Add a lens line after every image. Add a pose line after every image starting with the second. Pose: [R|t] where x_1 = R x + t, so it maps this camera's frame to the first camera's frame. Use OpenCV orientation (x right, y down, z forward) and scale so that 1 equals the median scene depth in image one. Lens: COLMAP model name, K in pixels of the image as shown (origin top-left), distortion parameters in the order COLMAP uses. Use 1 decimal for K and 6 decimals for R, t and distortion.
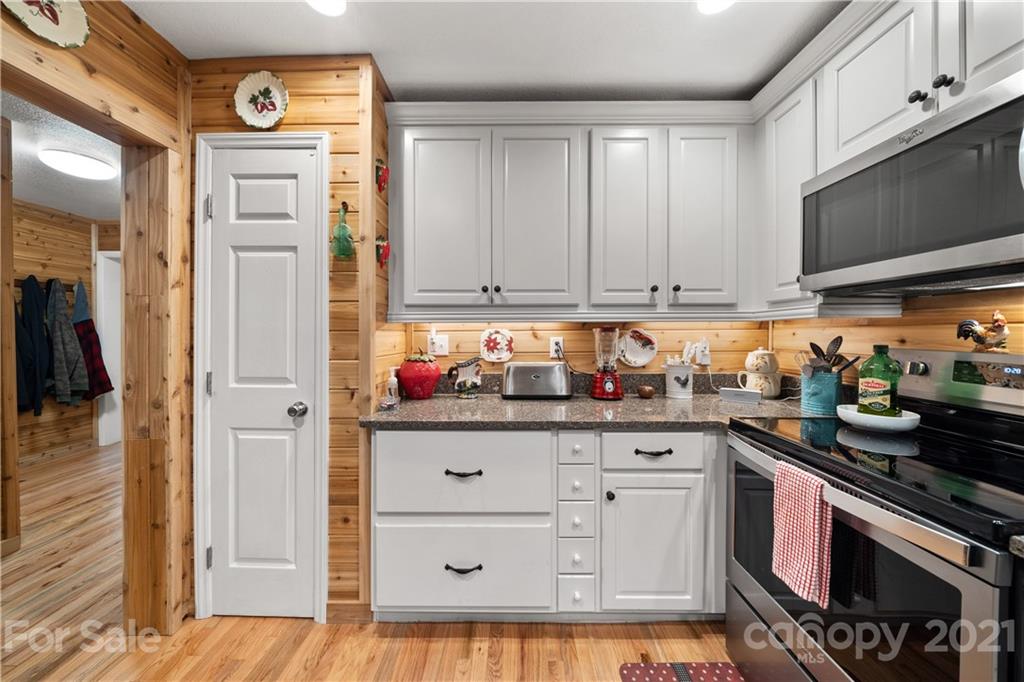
lens RADIAL K [[353.9, 0, 509.0], [0, 353.9, 332.5], [0, 0, 1]] dist [-0.006136, 0.000010]
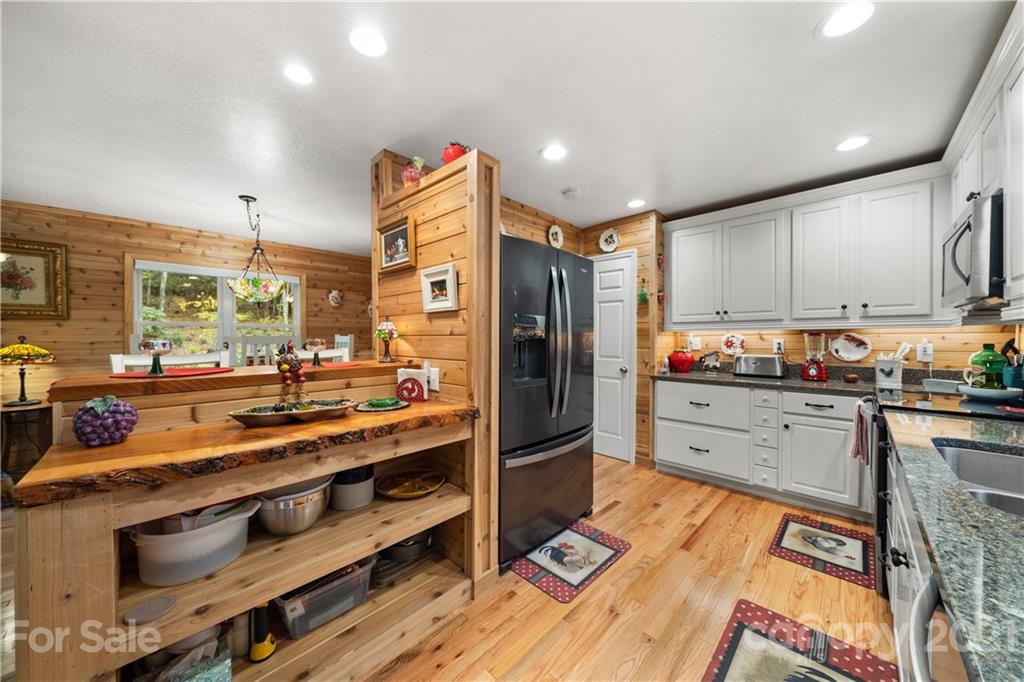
lens RADIAL K [[354.0, 0, 512.0], [0, 354.0, 341.0], [0, 0, 1]] dist [-0.005472, -0.000036]
pose [[0.721150, 0.004910, -0.692761, 0.440663], [0.001921, 0.999957, 0.009088, 0.004881], [0.692776, -0.007885, 0.721110, -1.078293]]
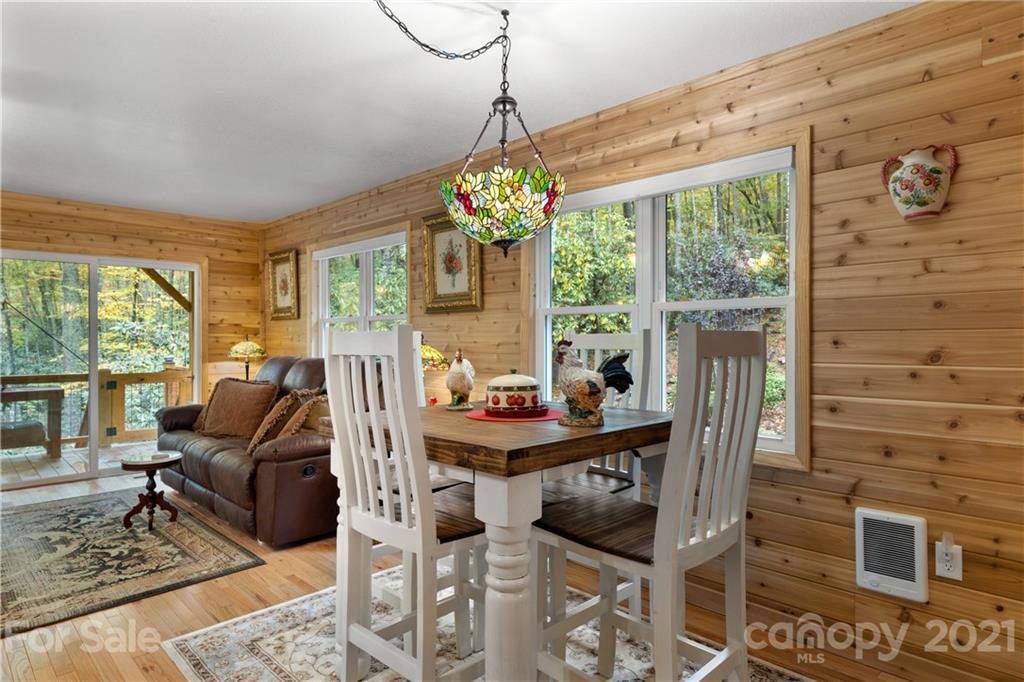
lens RADIAL K [[593.6, 0, 512.0], [0, 593.6, 341.0], [0, 0, 1]] dist [-0.000060, 0.000355]
pose [[-0.707166, 0.005375, -0.707027, -1.131384], [0.000161, 0.999972, 0.007441, 0.000554], [0.707048, 0.005149, -0.707147, 0.316131]]
